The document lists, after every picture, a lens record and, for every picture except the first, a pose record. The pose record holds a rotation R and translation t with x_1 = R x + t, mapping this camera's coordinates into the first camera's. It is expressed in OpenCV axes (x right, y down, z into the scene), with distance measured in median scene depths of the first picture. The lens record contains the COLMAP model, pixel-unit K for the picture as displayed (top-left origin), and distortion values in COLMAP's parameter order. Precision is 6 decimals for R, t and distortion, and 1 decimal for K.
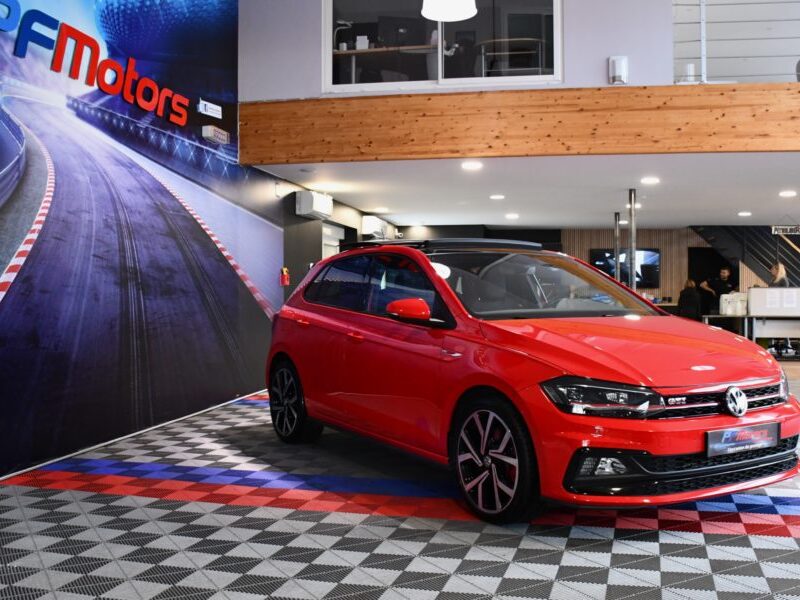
lens RADIAL K [[860.1, 0, 292.4], [0, 860.1, 343.8], [0, 0, 1]] dist [-0.099751, 0.000000]
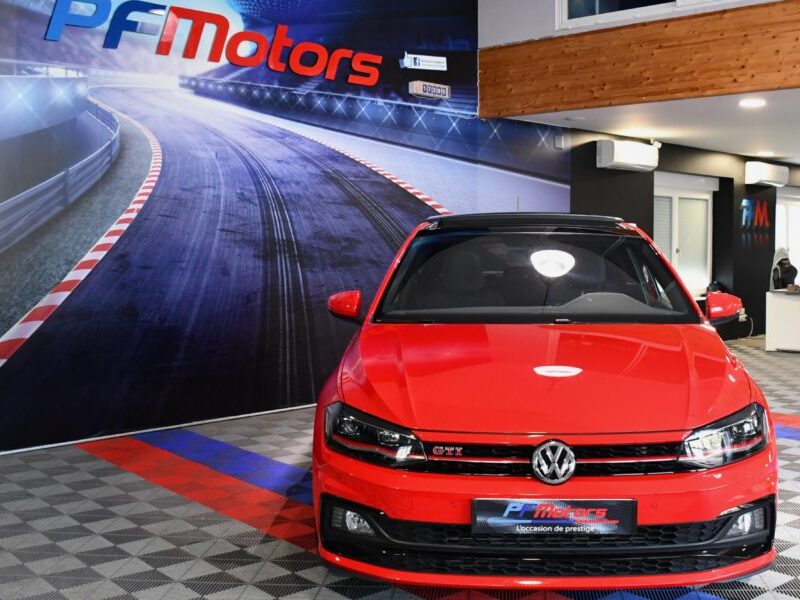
lens RADIAL K [[915.5, 0, 331.2], [0, 915.5, 305.1], [0, 0, 1]] dist [-0.111725, 0.000000]
pose [[0.851389, 0.038070, -0.523152, 0.436753], [-0.030531, 0.999268, 0.023029, -0.042616], [0.523646, -0.003634, 0.851928, 0.146019]]
